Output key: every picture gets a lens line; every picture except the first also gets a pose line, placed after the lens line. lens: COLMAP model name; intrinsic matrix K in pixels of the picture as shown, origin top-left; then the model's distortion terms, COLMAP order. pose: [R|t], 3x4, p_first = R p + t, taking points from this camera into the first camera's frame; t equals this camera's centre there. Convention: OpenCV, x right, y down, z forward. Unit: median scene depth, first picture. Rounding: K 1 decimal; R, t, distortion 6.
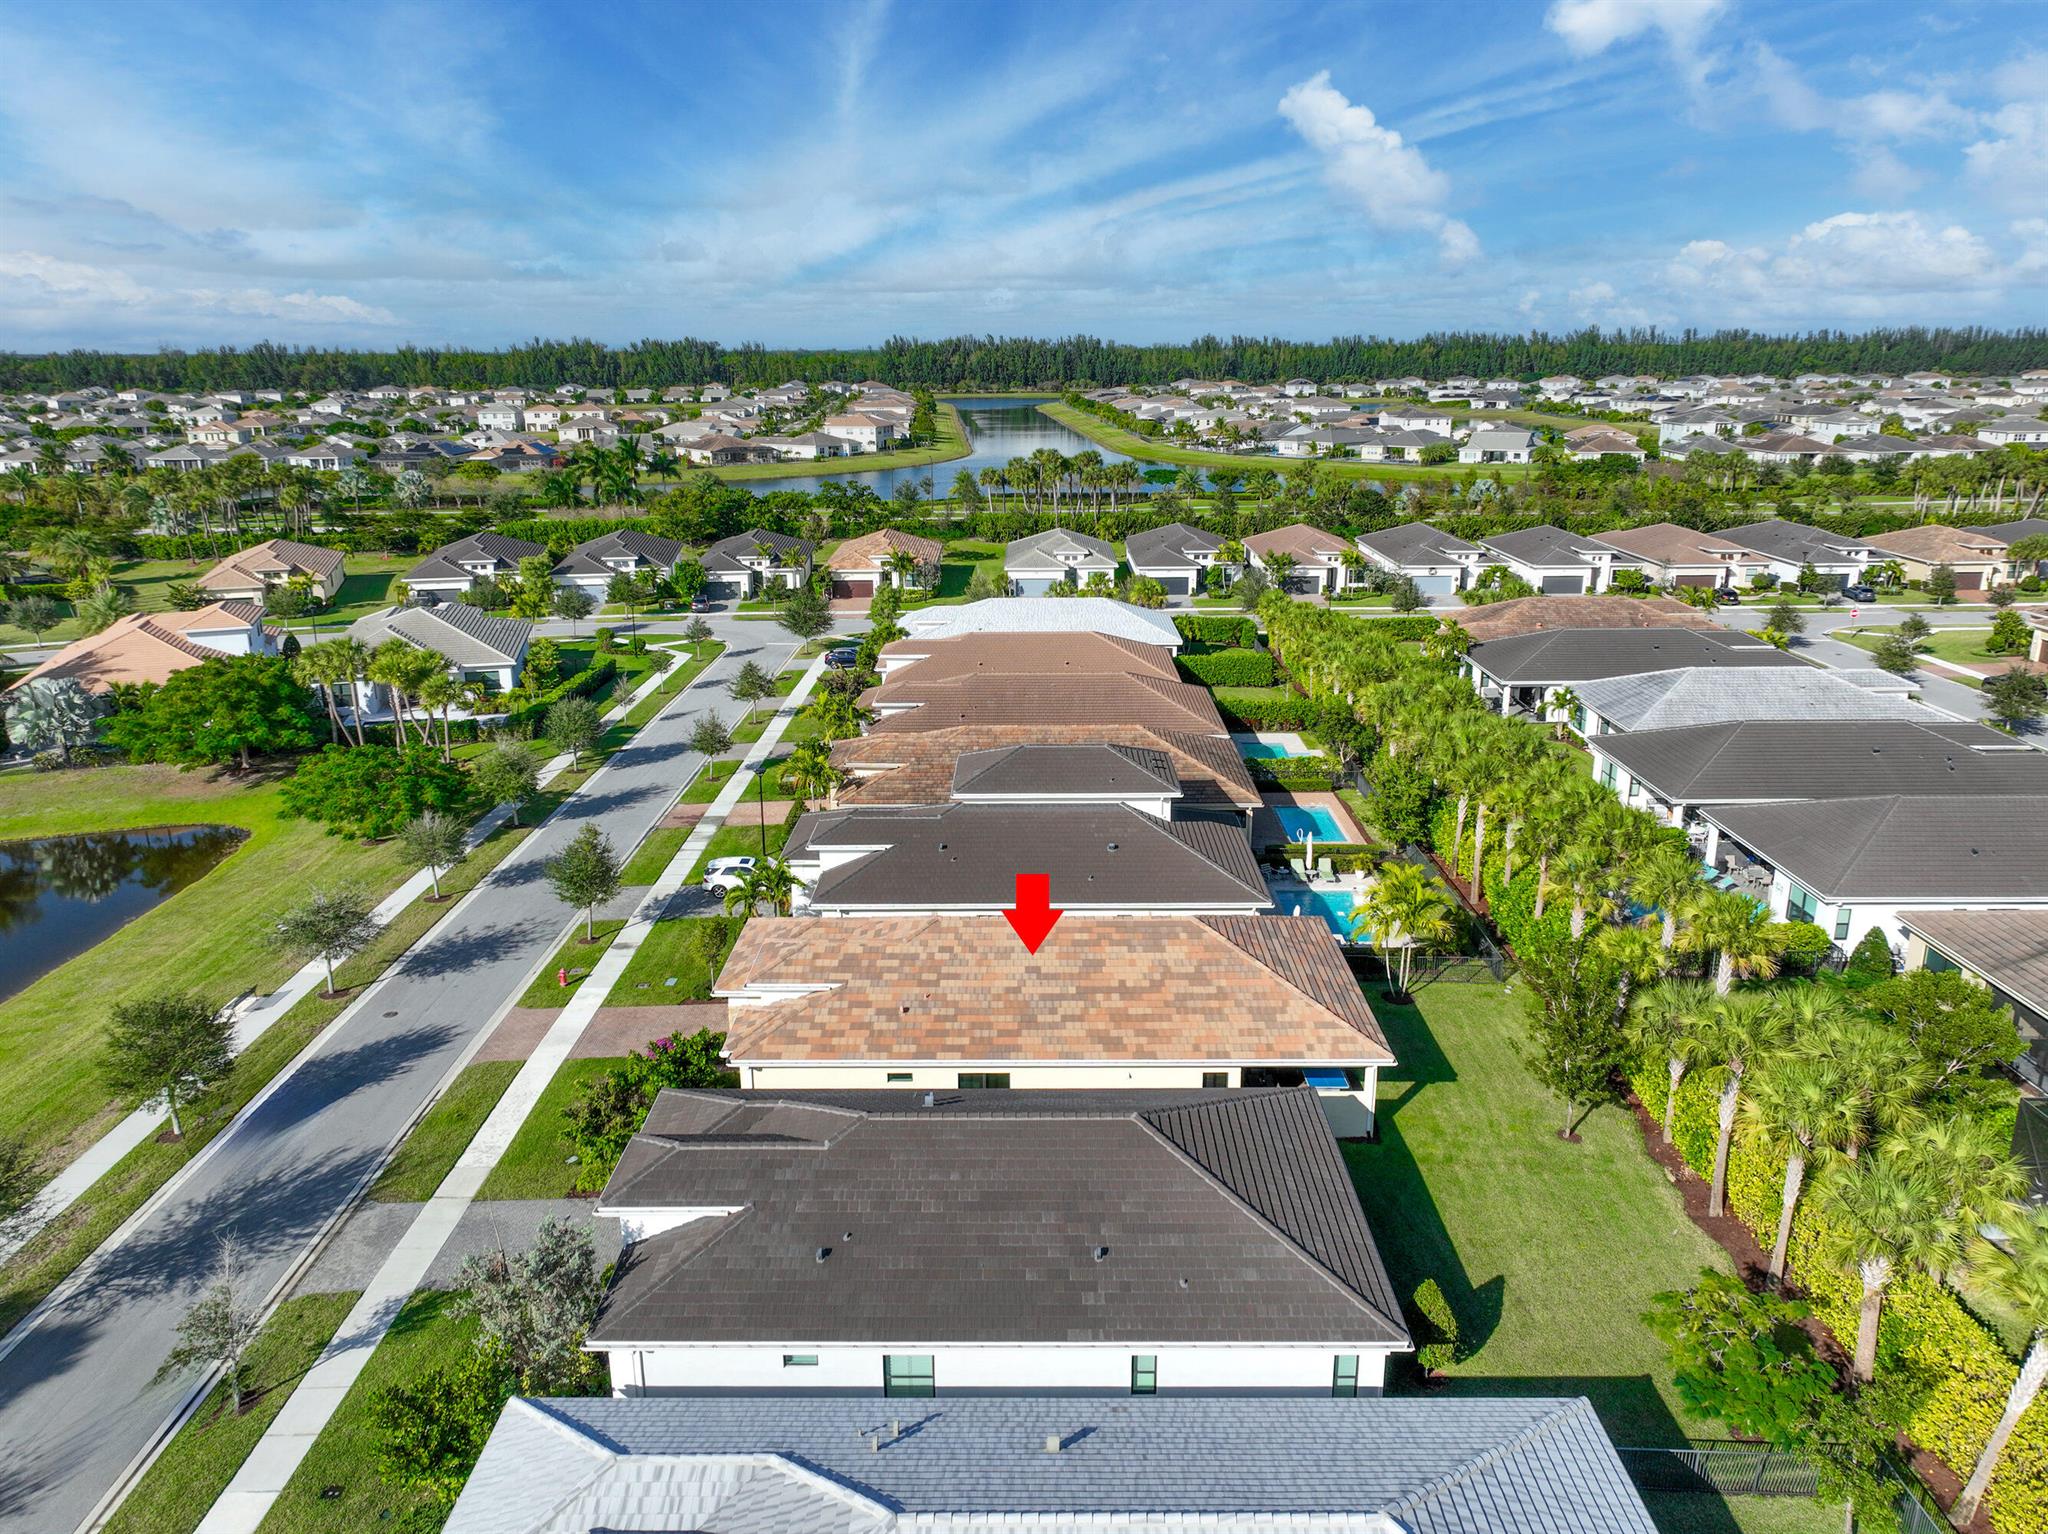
lens RADIAL K [[1436.5, 0, 1024.0], [0, 1436.5, 767.0], [0, 0, 1]] dist [0.001552, 0.008369]
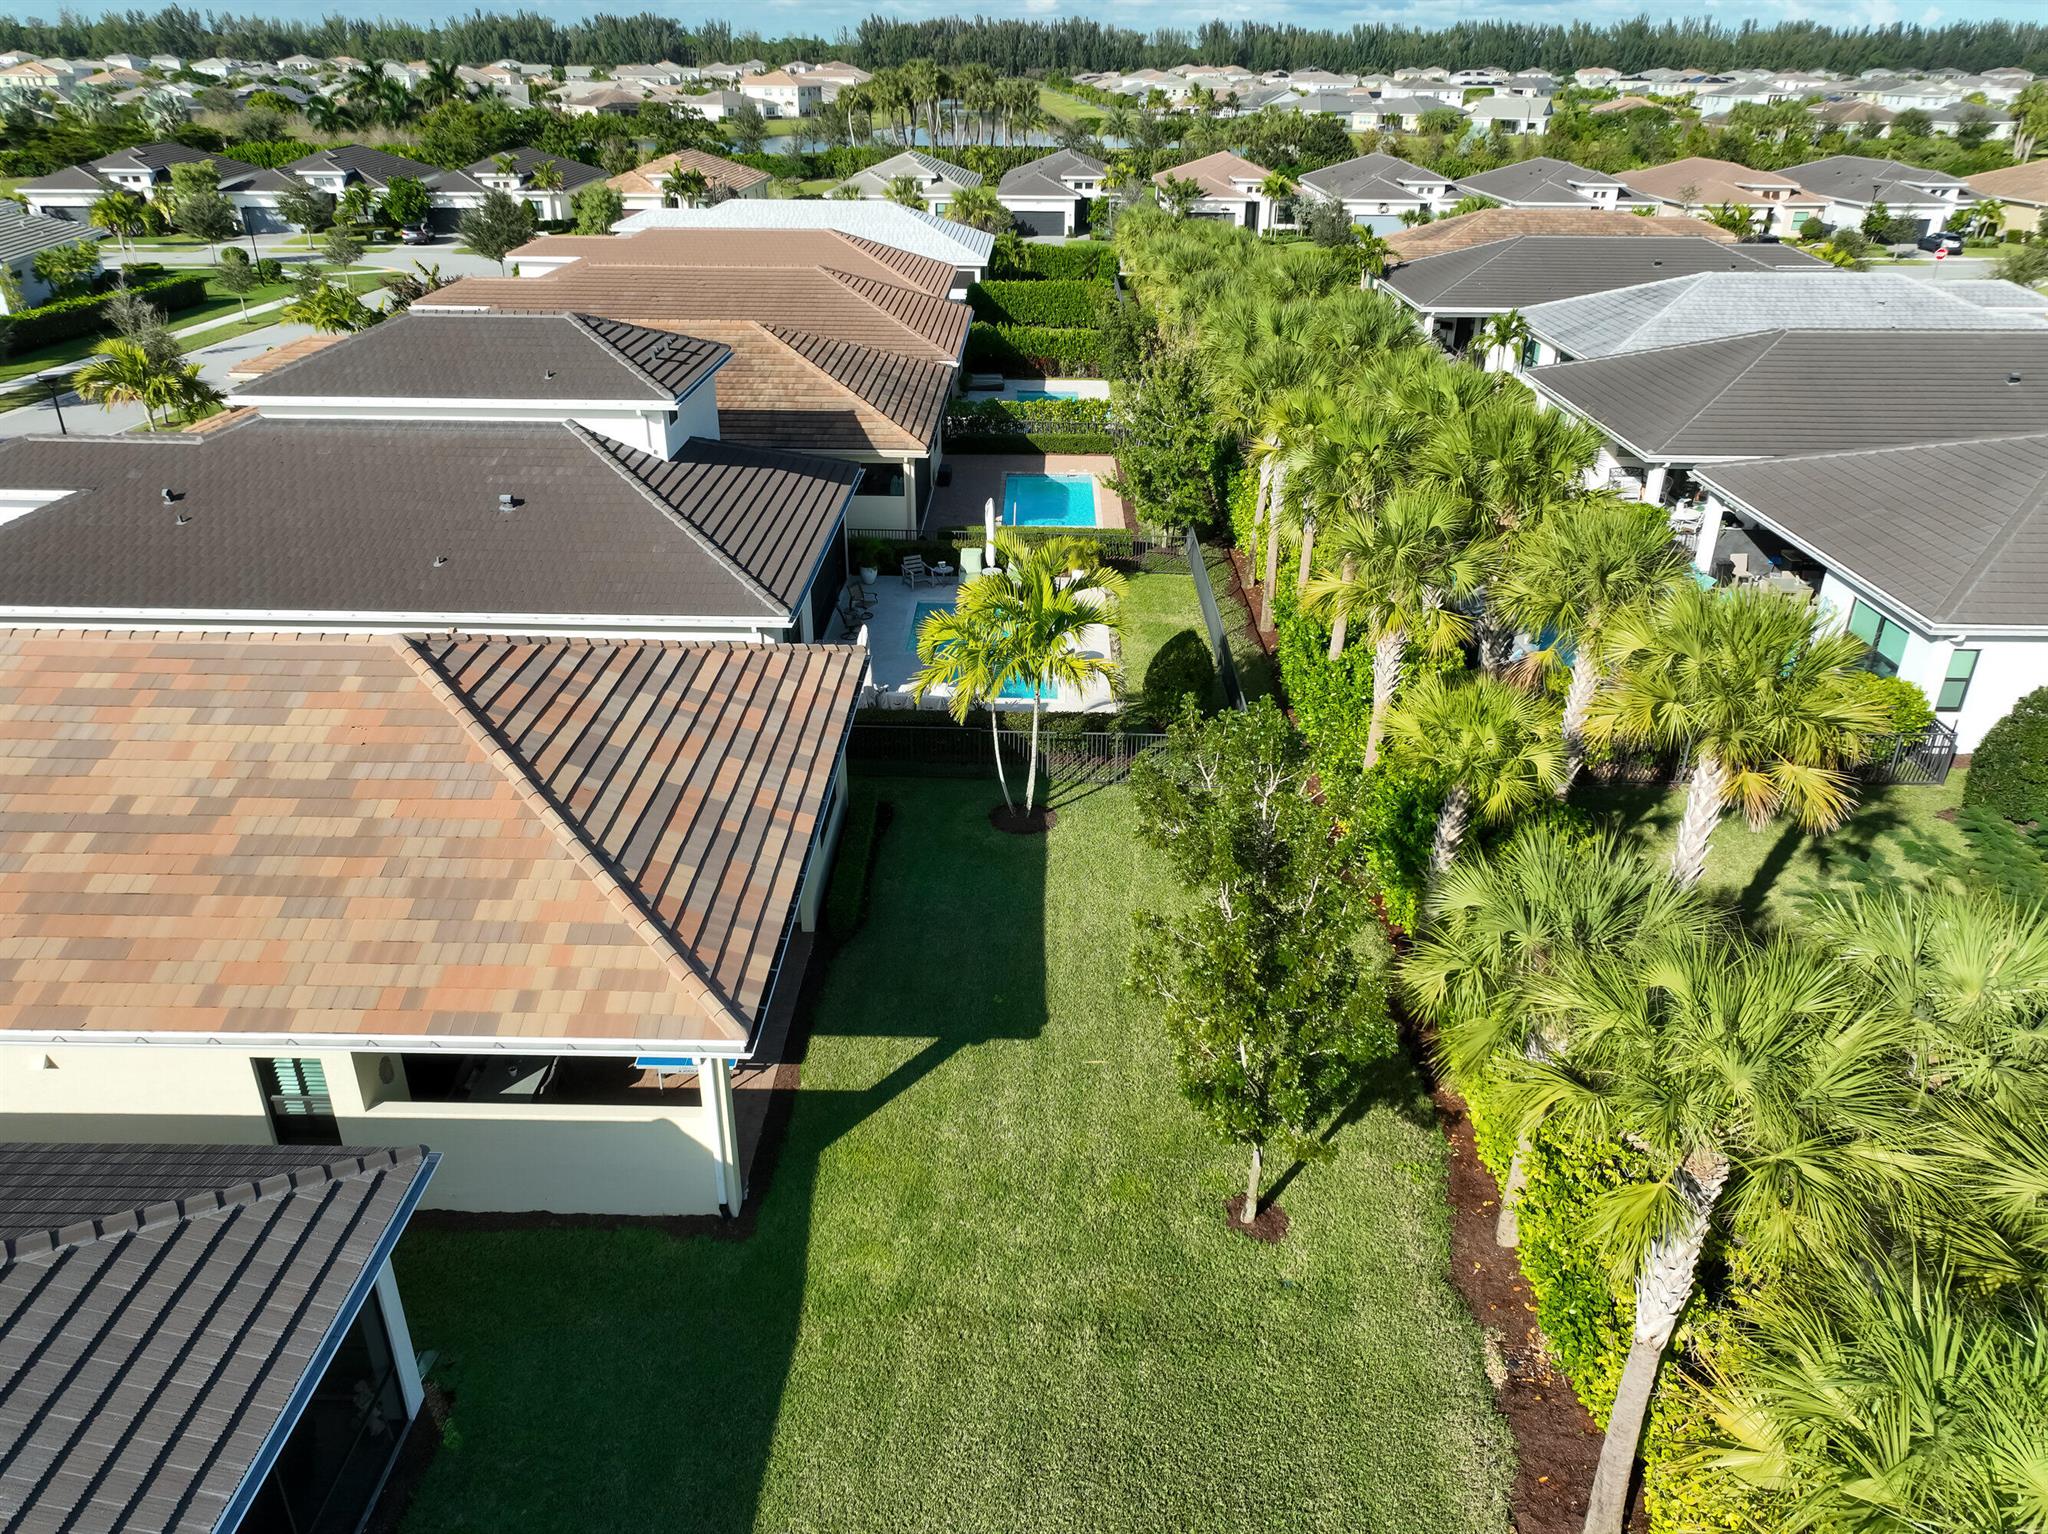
lens RADIAL K [[1420.5, 0, 1024.0], [0, 1420.5, 767.0], [0, 0, 1]] dist [-0.024211, 0.041389]
pose [[0.999848, 0.017349, -0.001648, 0.100884], [-0.016761, 0.983195, 0.181787, 0.022288], [0.004774, -0.181732, 0.983337, 0.207132]]
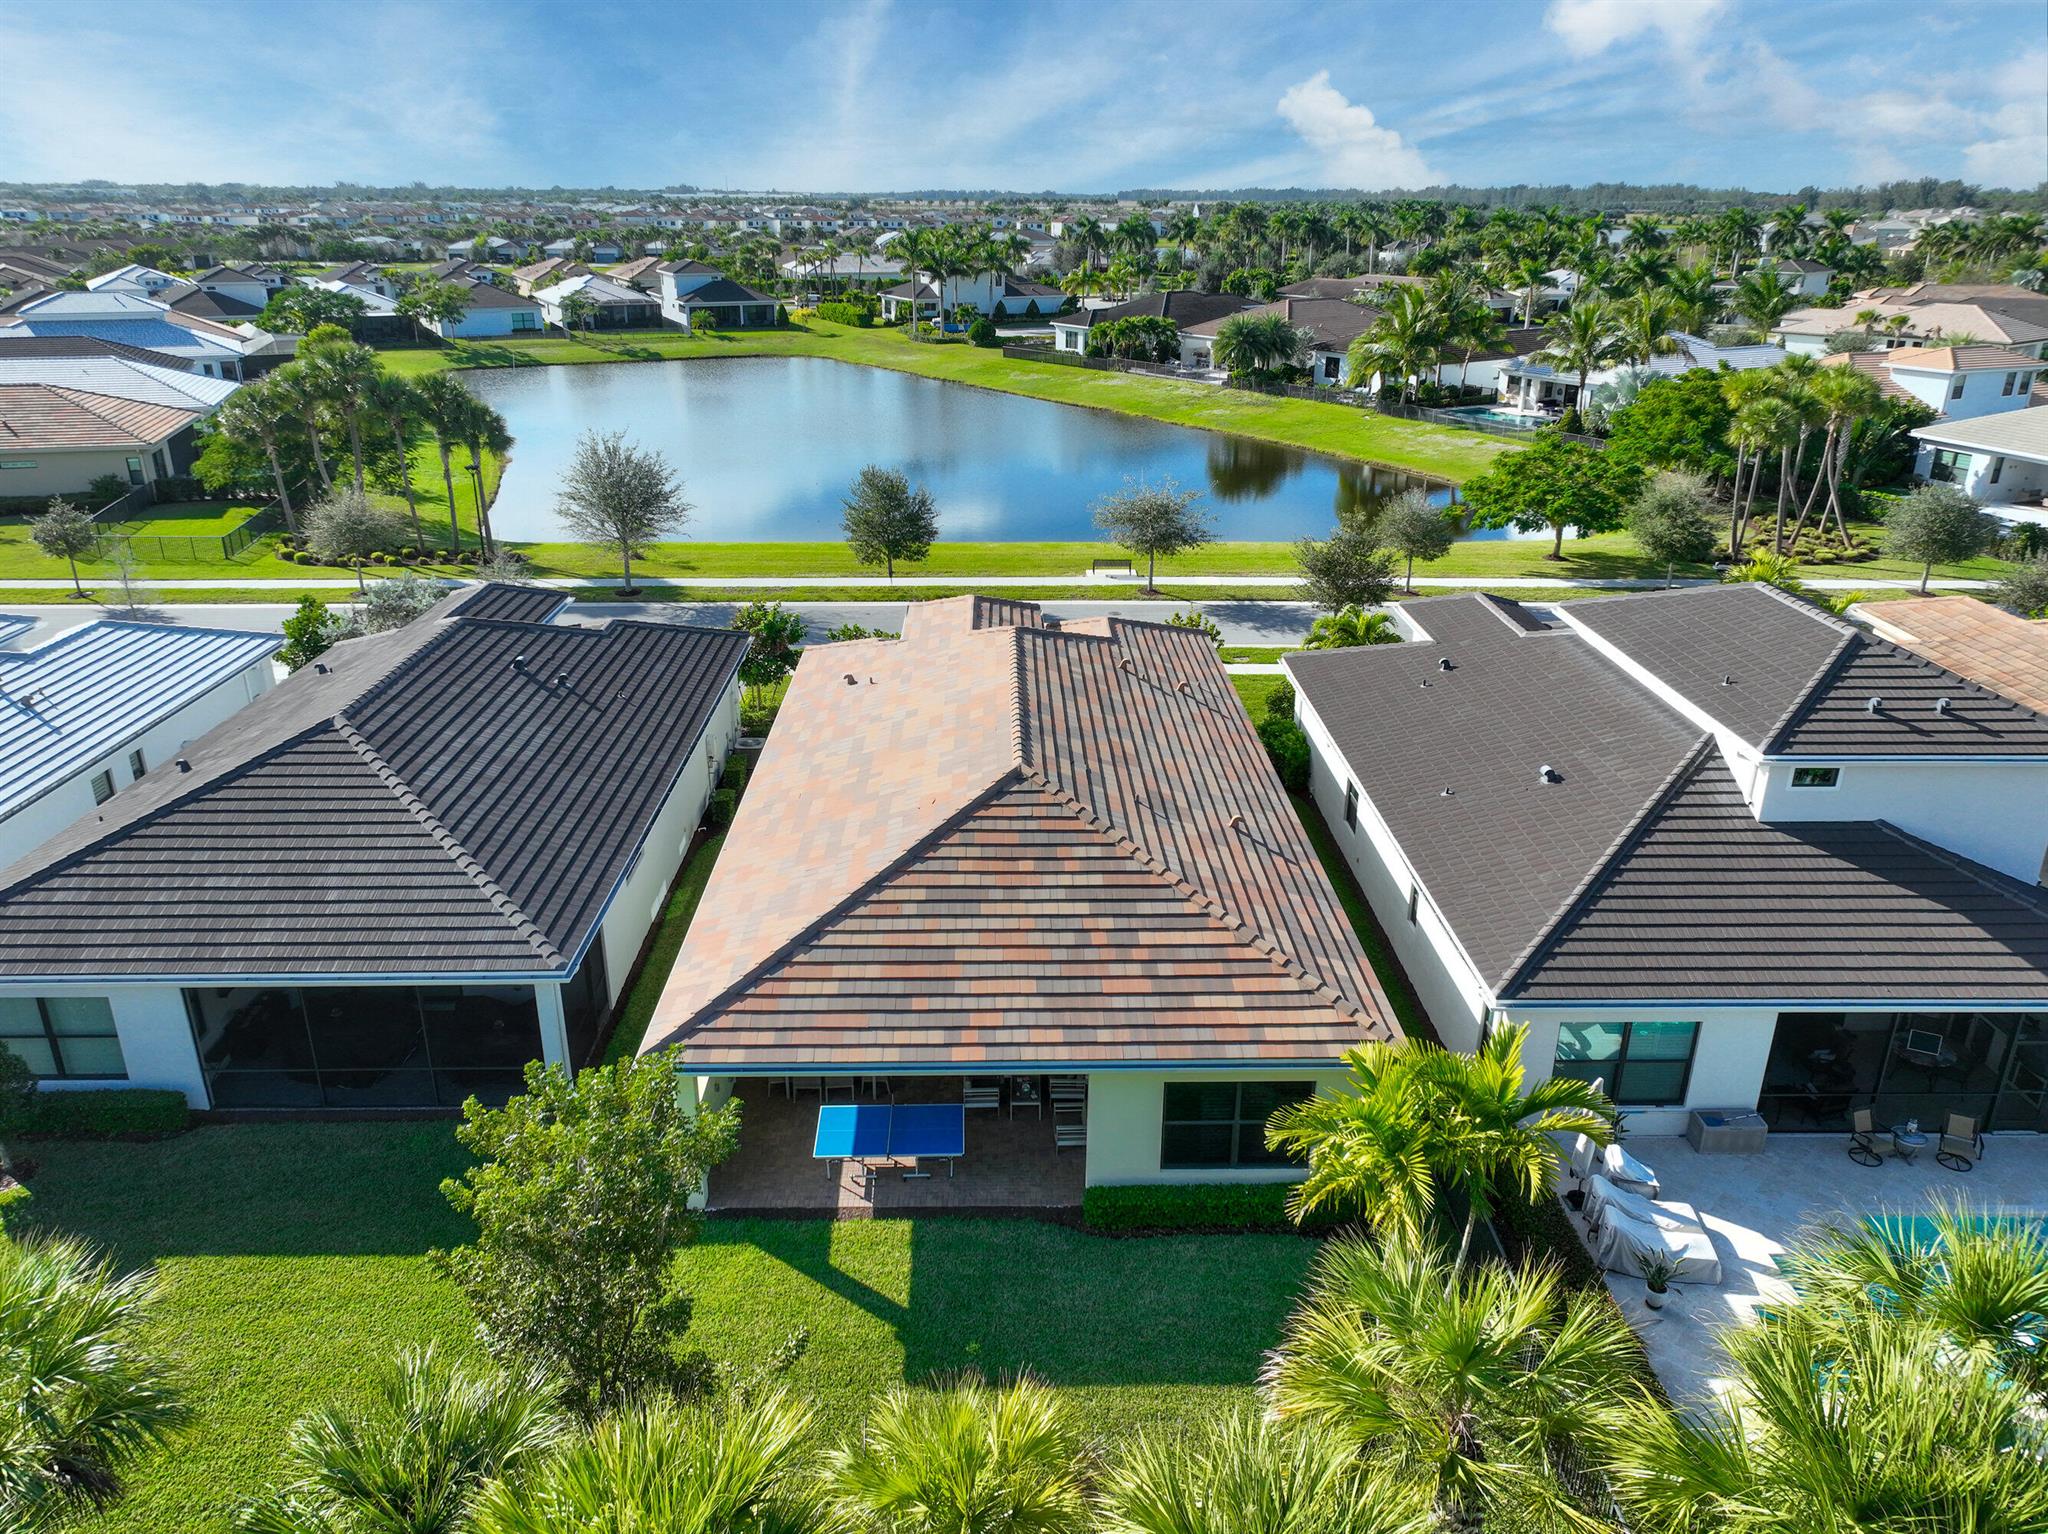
lens RADIAL K [[1436.5, 0, 1024.0], [0, 1436.5, 767.0], [0, 0, 1]] dist [0.001552, 0.008369]
pose [[0.025256, 0.373964, -0.927099, 0.205307], [-0.280256, 0.892855, 0.352515, -0.026832], [0.959593, 0.250922, 0.127356, 0.320493]]
